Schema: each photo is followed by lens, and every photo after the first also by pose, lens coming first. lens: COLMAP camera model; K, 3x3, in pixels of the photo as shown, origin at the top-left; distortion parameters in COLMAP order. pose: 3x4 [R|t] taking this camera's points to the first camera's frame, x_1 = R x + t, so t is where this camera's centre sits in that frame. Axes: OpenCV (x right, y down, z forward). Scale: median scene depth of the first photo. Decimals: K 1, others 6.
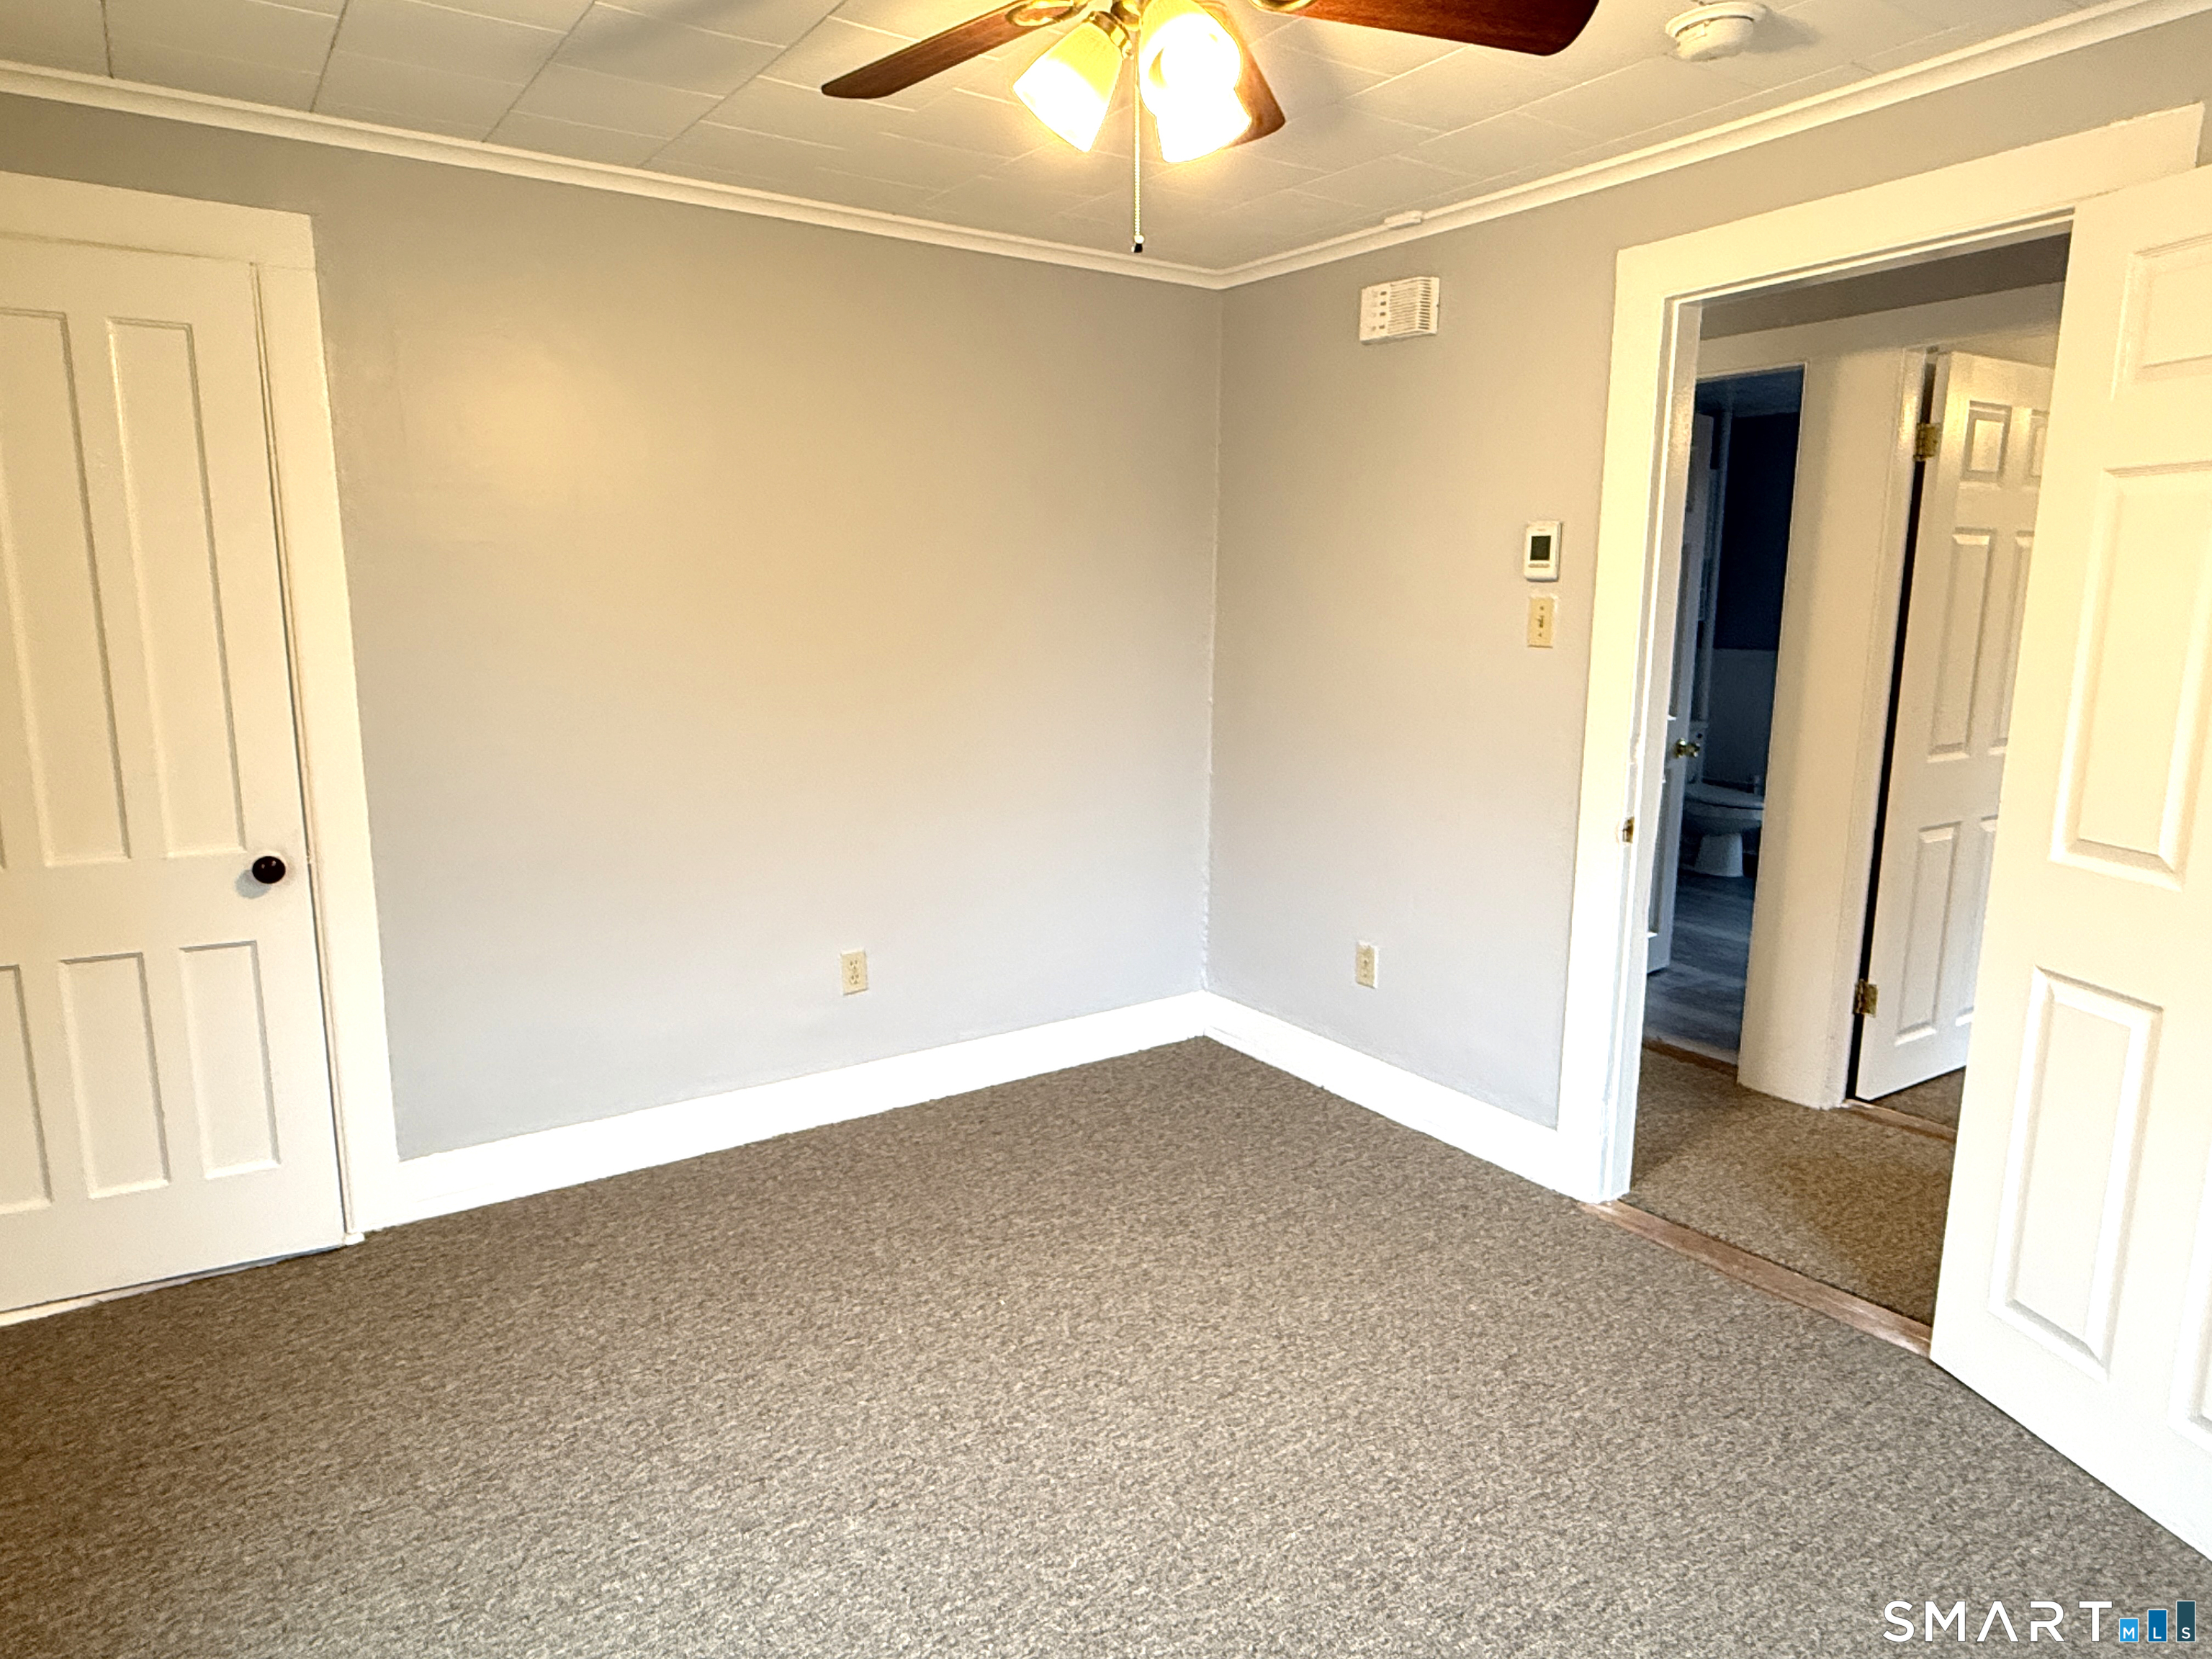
lens RADIAL K [[1340.4, 0, 1100.1], [0, 1340.4, 827.1], [0, 0, 1]] dist [0.000745, 0.002281]
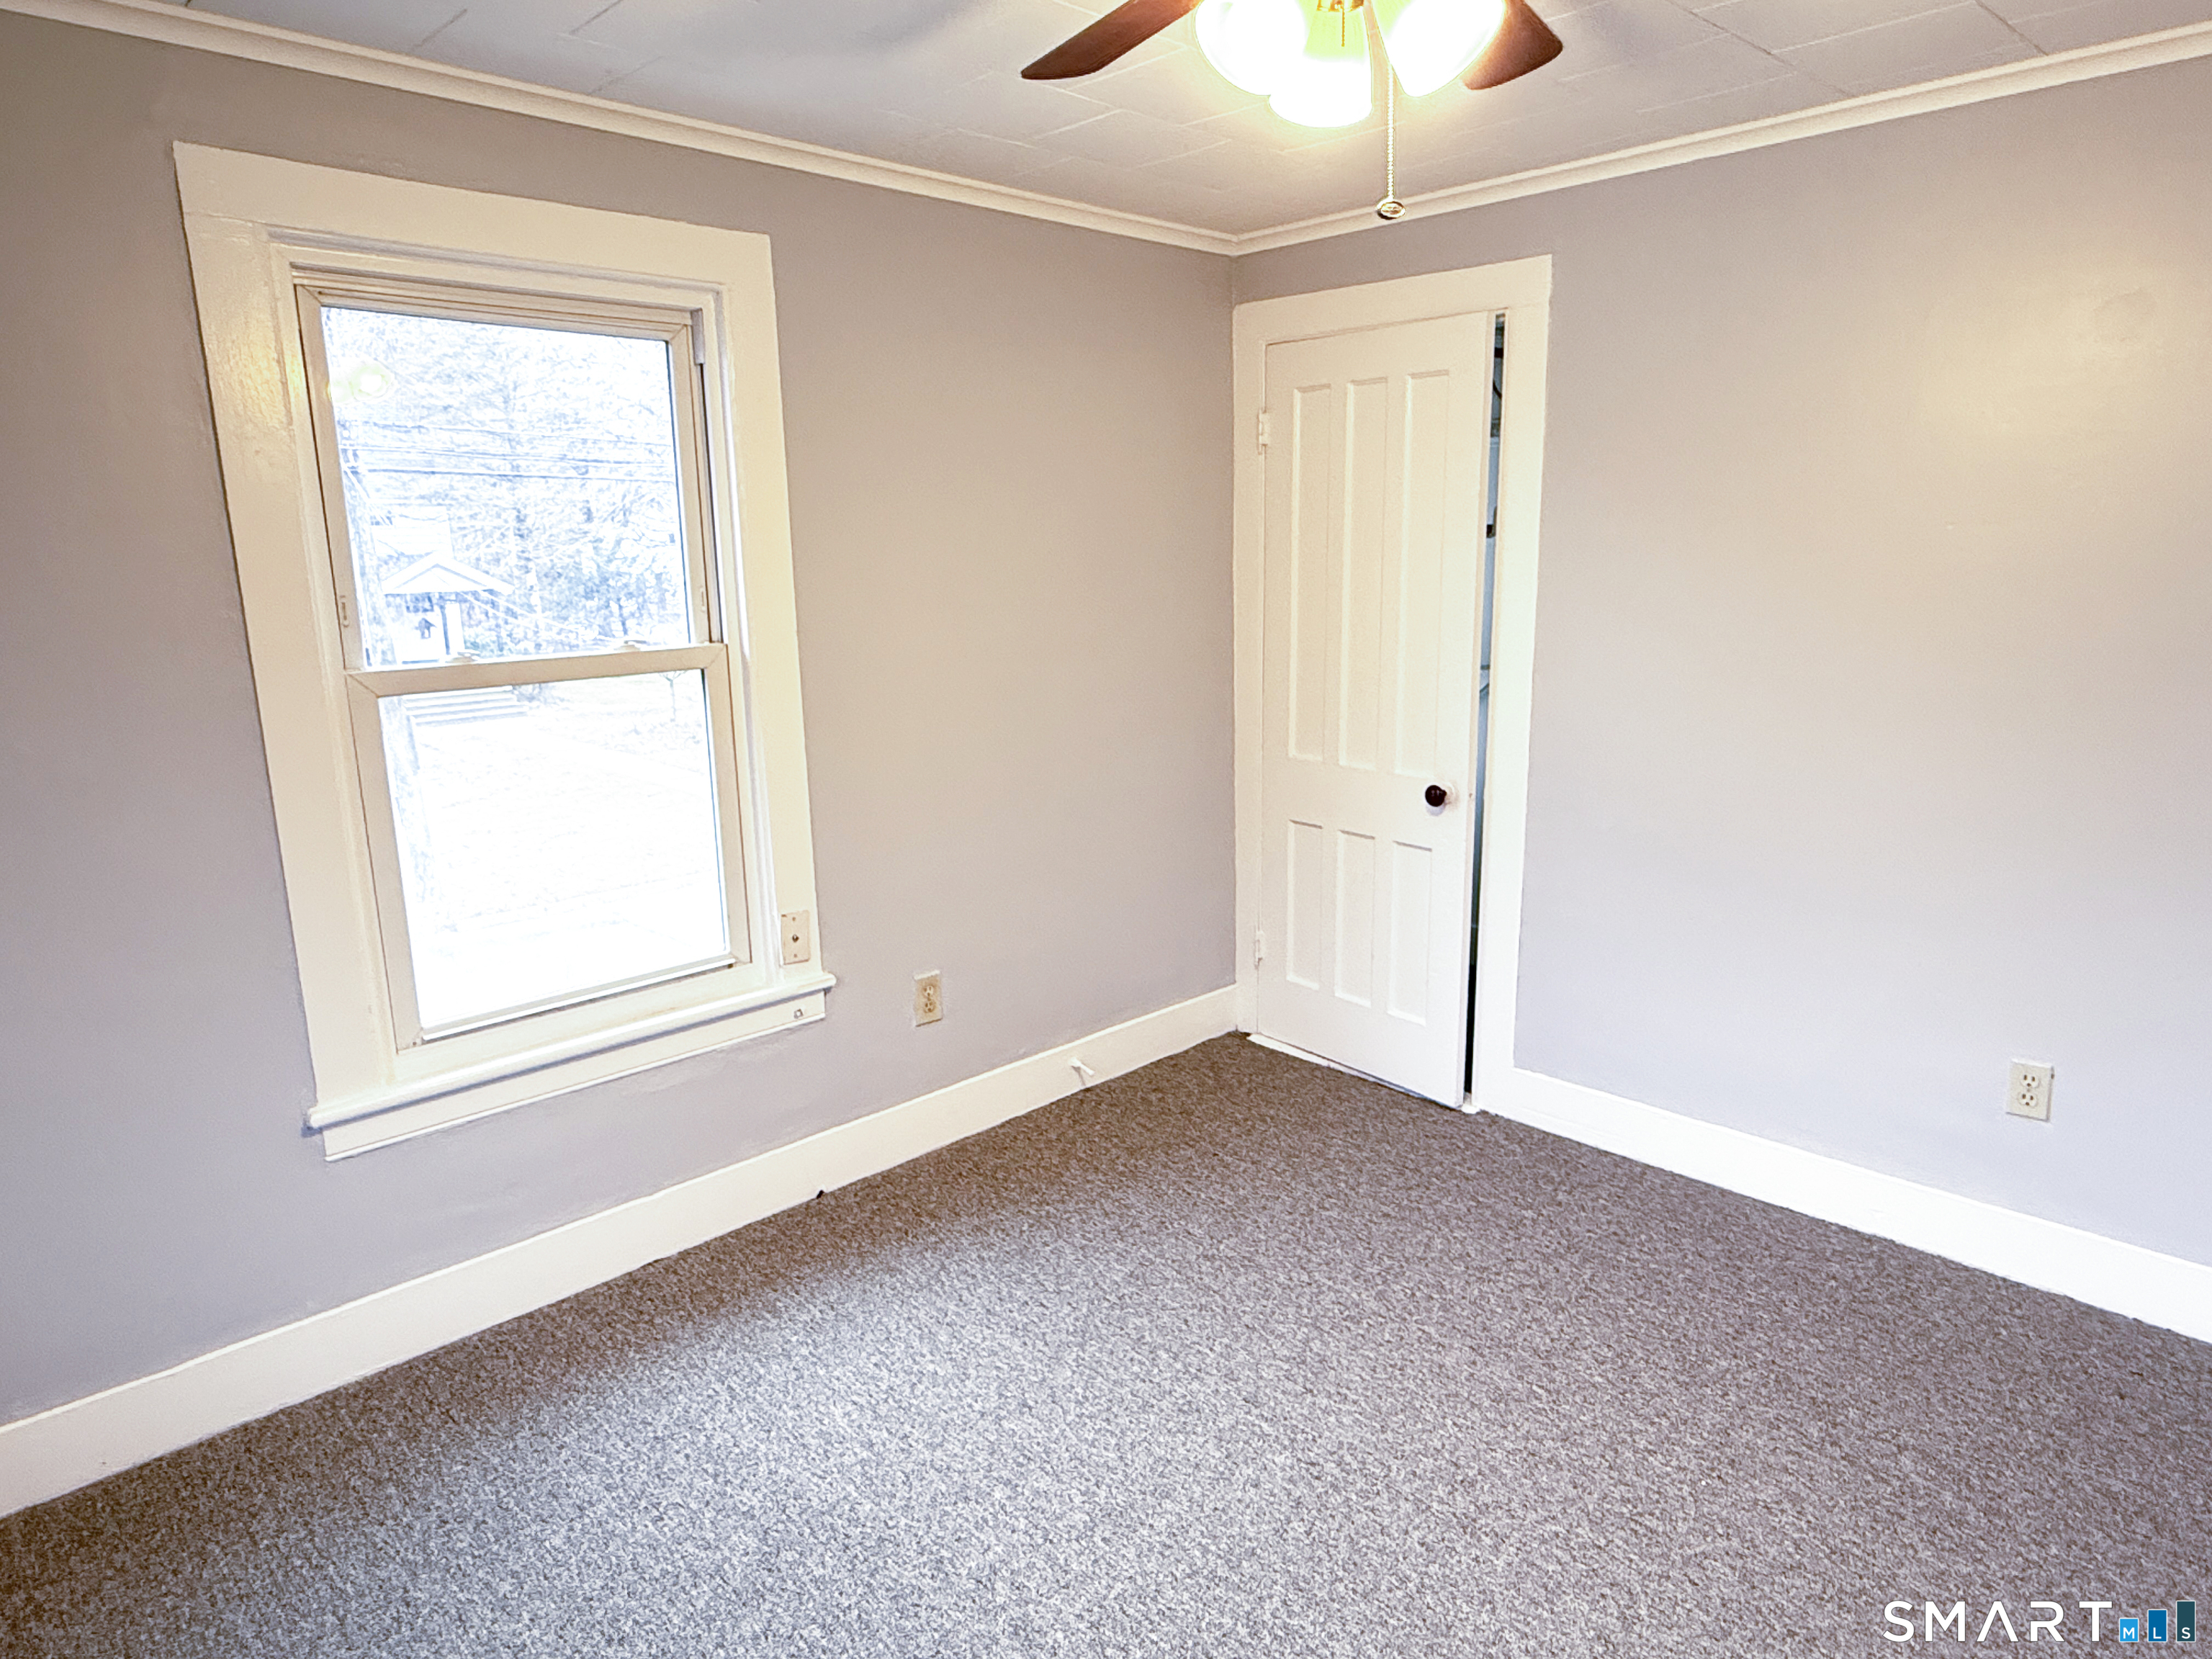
lens RADIAL K [[1340.4, 0, 1105.2], [0, 1340.4, 833.1], [0, 0, 1]] dist [0.000745, 0.002281]
pose [[0.175497, 0.202387, -0.963452, 0.521008], [-0.161293, 0.971328, 0.174661, -0.098544], [0.971177, 0.124745, 0.203109, 0.409520]]
